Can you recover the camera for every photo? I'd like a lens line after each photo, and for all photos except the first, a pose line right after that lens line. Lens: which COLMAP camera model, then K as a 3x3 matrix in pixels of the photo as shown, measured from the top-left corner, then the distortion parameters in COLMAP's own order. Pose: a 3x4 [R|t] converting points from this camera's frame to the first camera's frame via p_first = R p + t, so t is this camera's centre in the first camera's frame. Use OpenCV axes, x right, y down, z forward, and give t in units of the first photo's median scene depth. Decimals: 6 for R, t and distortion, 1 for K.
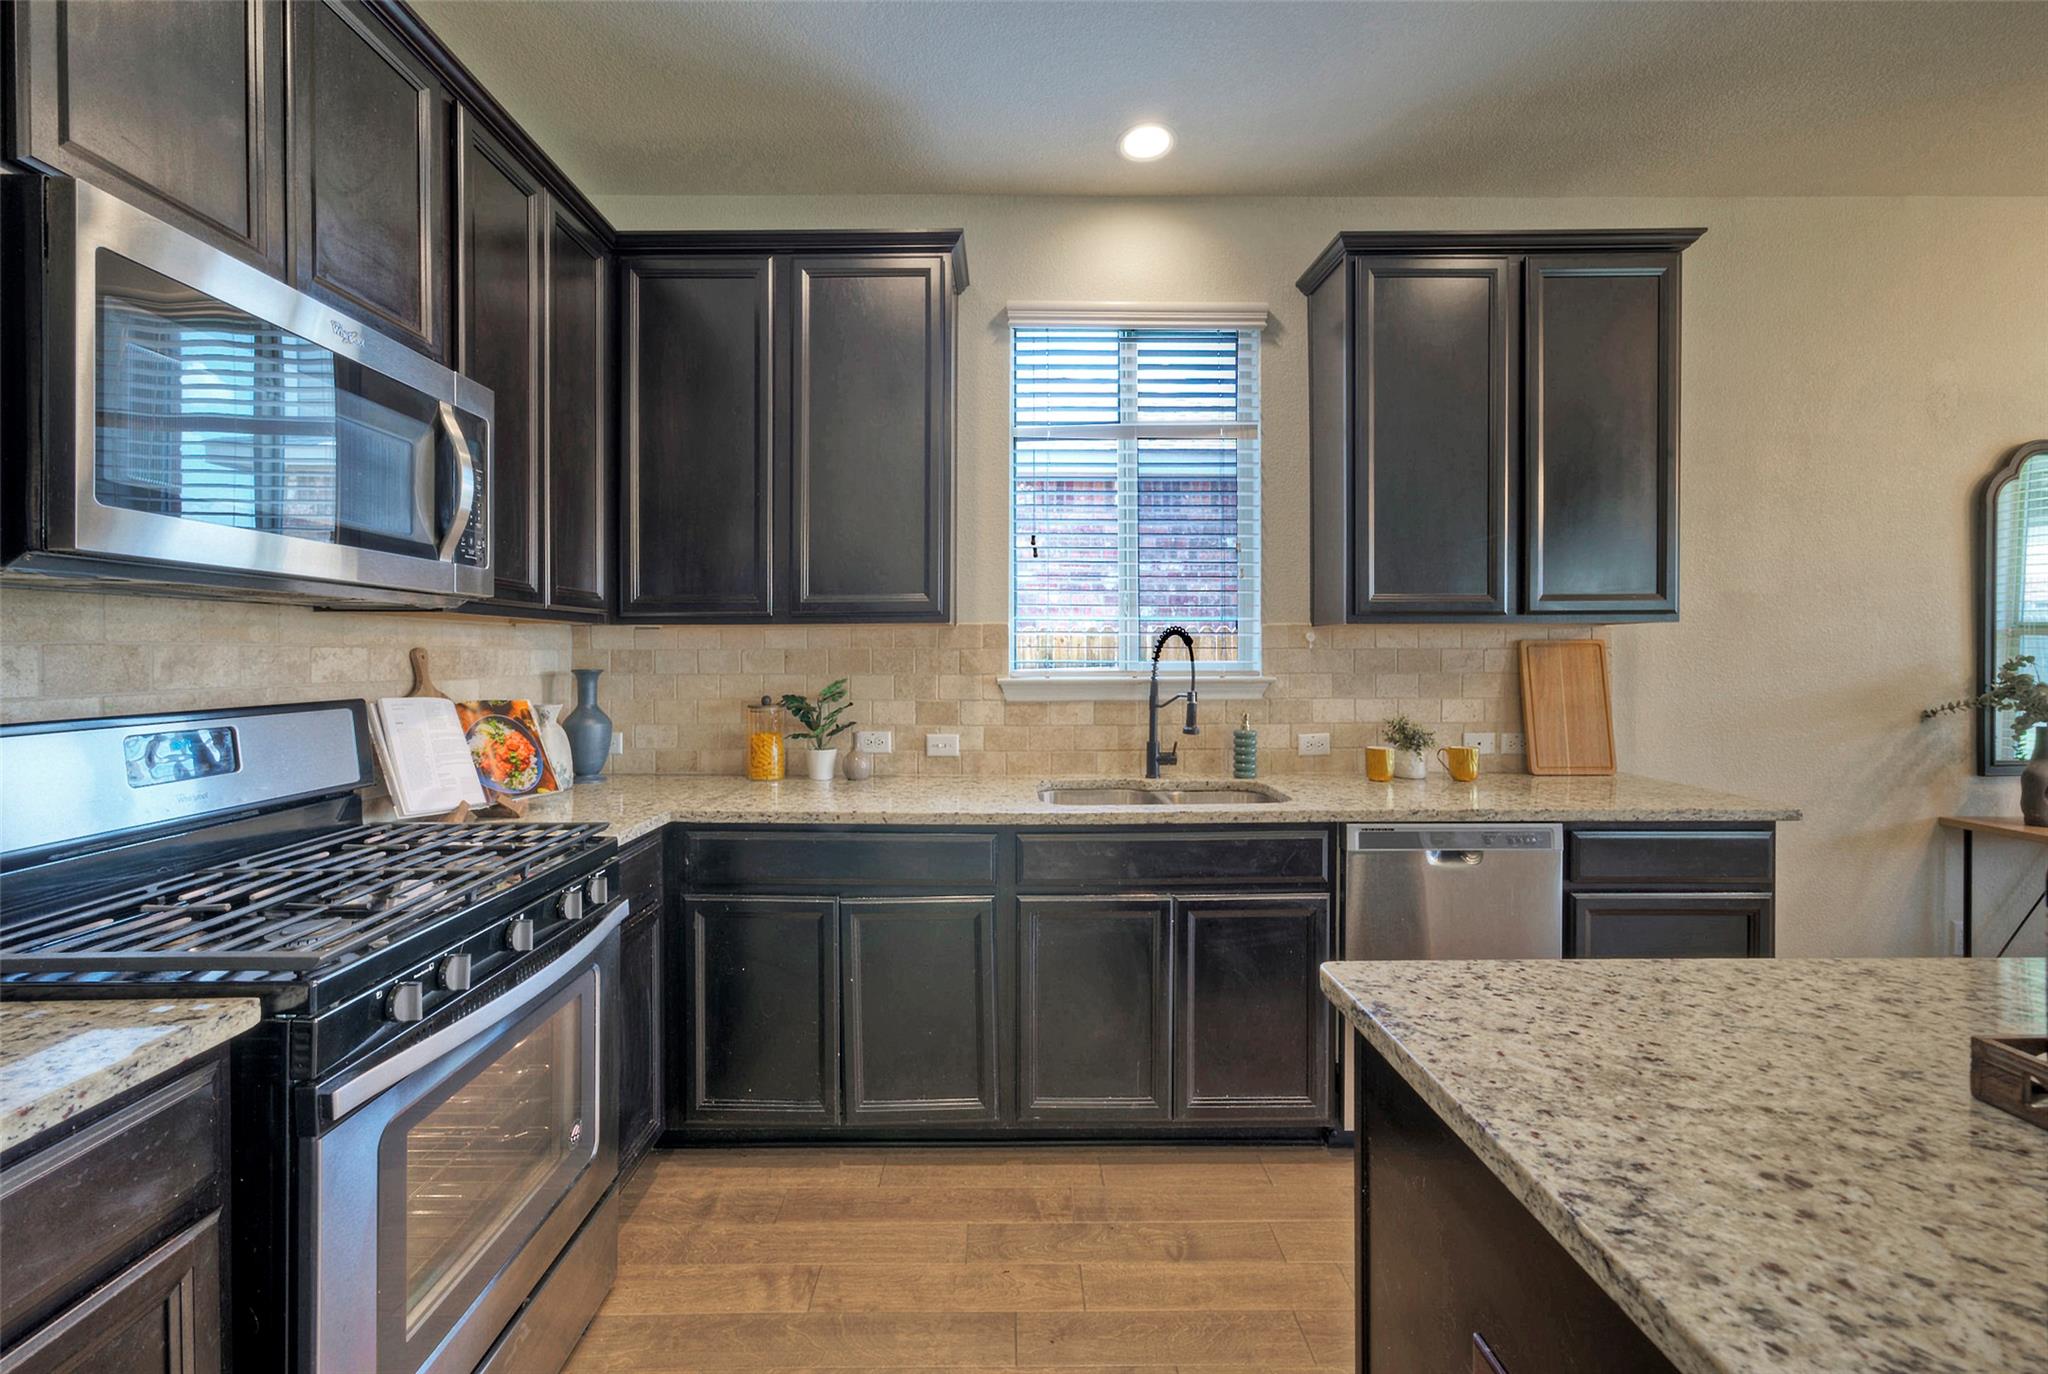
lens RADIAL K [[819.3, 0, 1010.1], [0, 819.3, 658.2], [0, 0, 1]] dist [-0.027663, 0.010670]
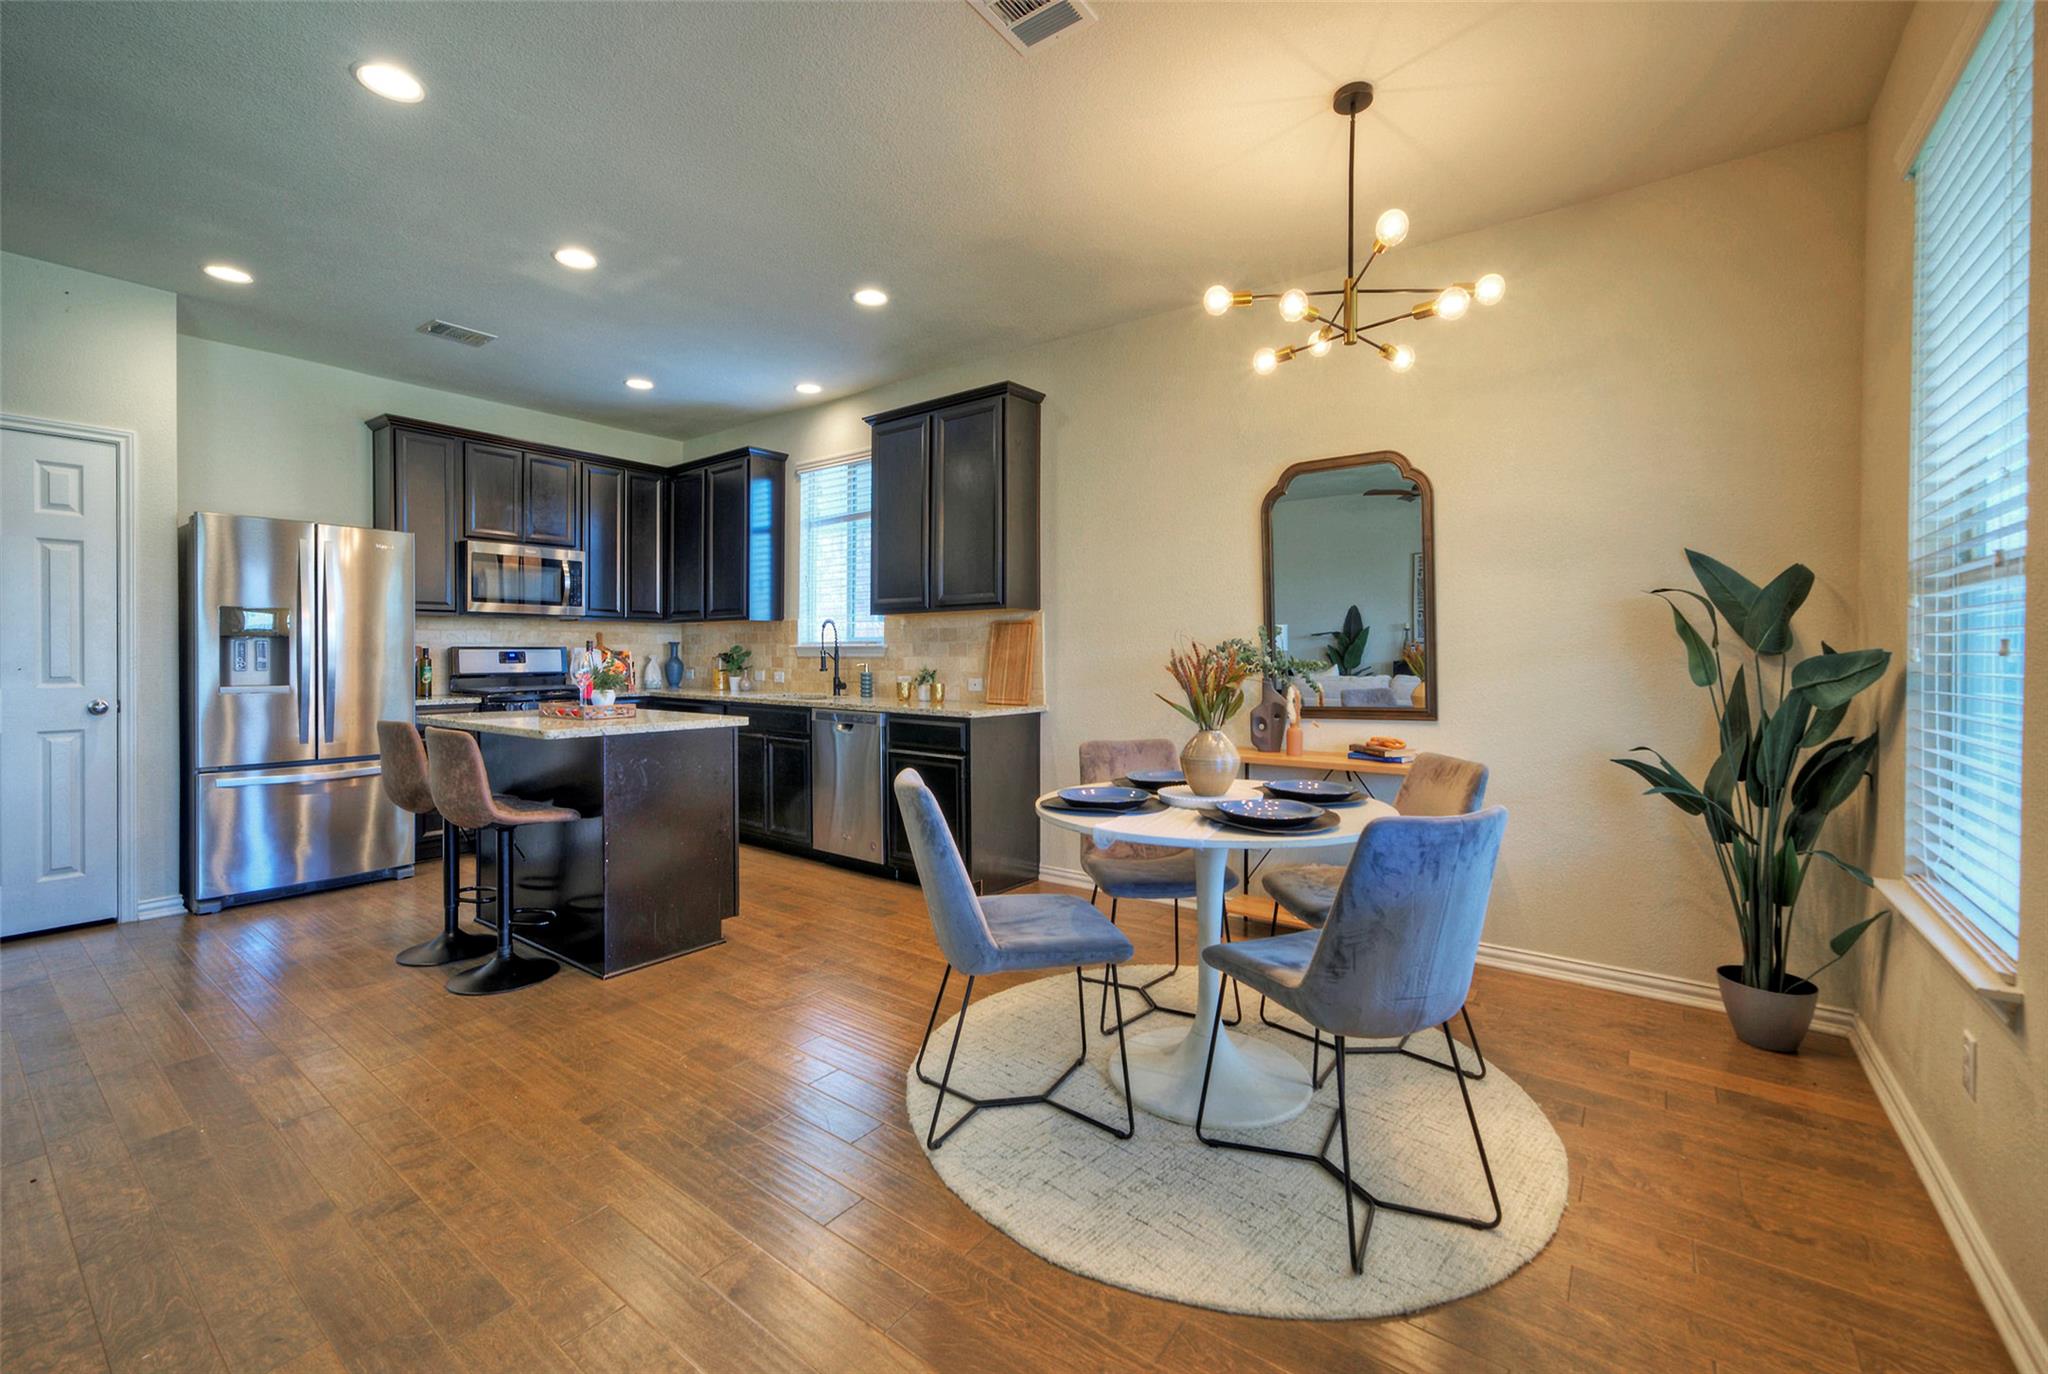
lens RADIAL K [[857.0, 0, 906.9], [0, 857.0, 678.0], [0, 0, 1]] dist [-0.000953, -0.000160]
pose [[0.723494, 0.024200, -0.689906, 1.830845], [-0.007762, 0.999607, 0.026924, 0.048802], [0.690287, -0.014124, 0.723398, -0.409216]]
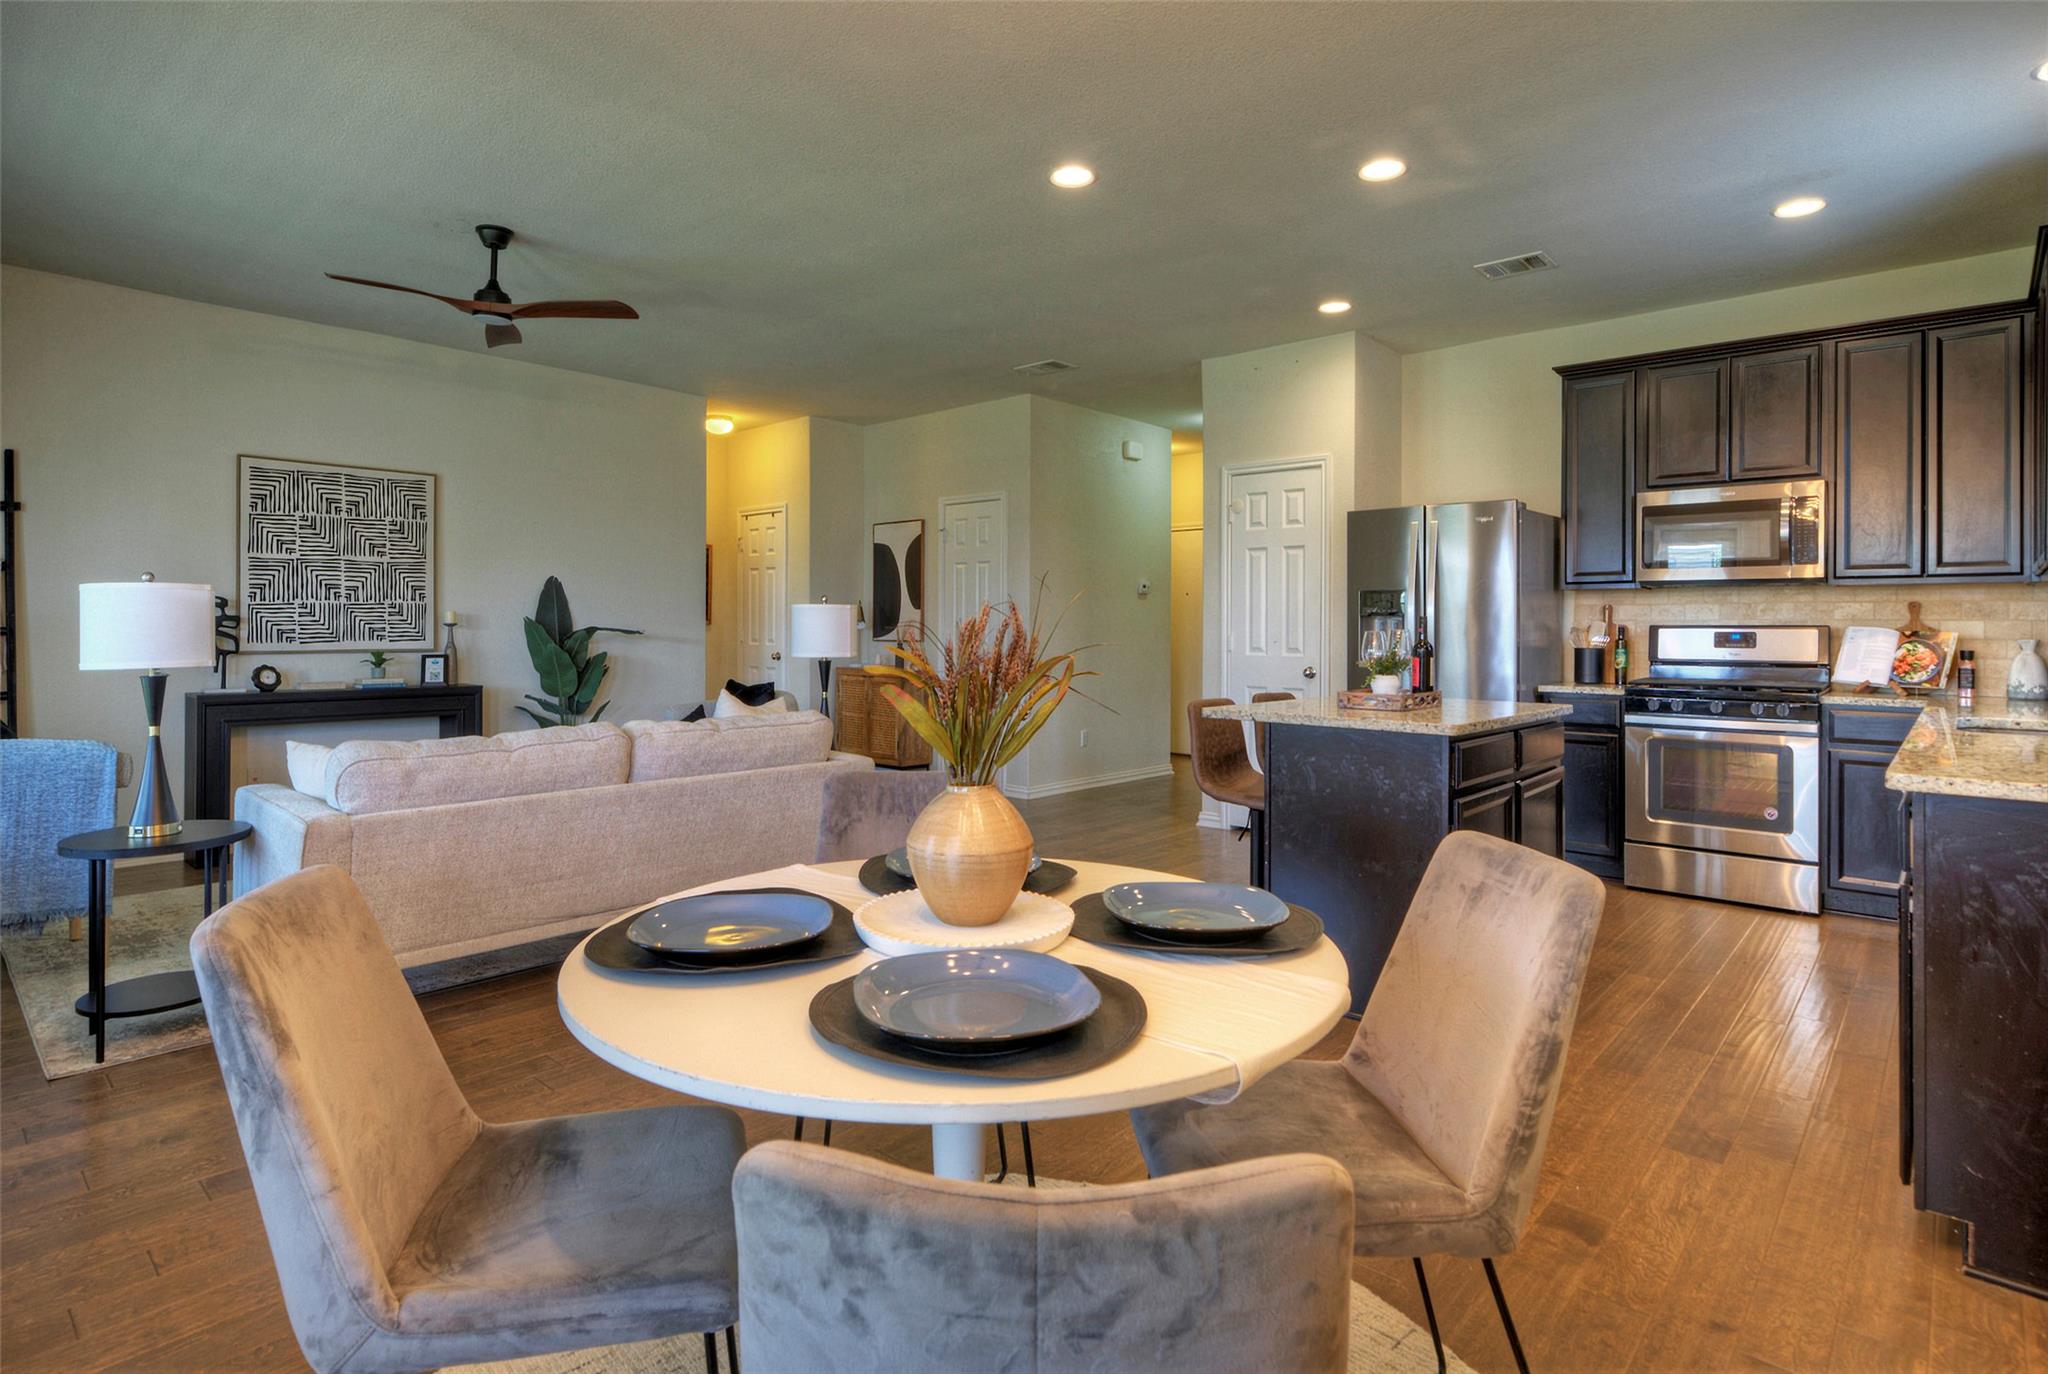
lens RADIAL K [[1004.6, 0, 1083.7], [0, 1004.6, 624.3], [0, 0, 1]] dist [0.062256, -0.032295]
pose [[-0.652320, -0.003147, -0.757937, 1.817073], [-0.009269, 0.999950, 0.003826, 0.037196], [0.757887, 0.009521, -0.652317, 0.878731]]
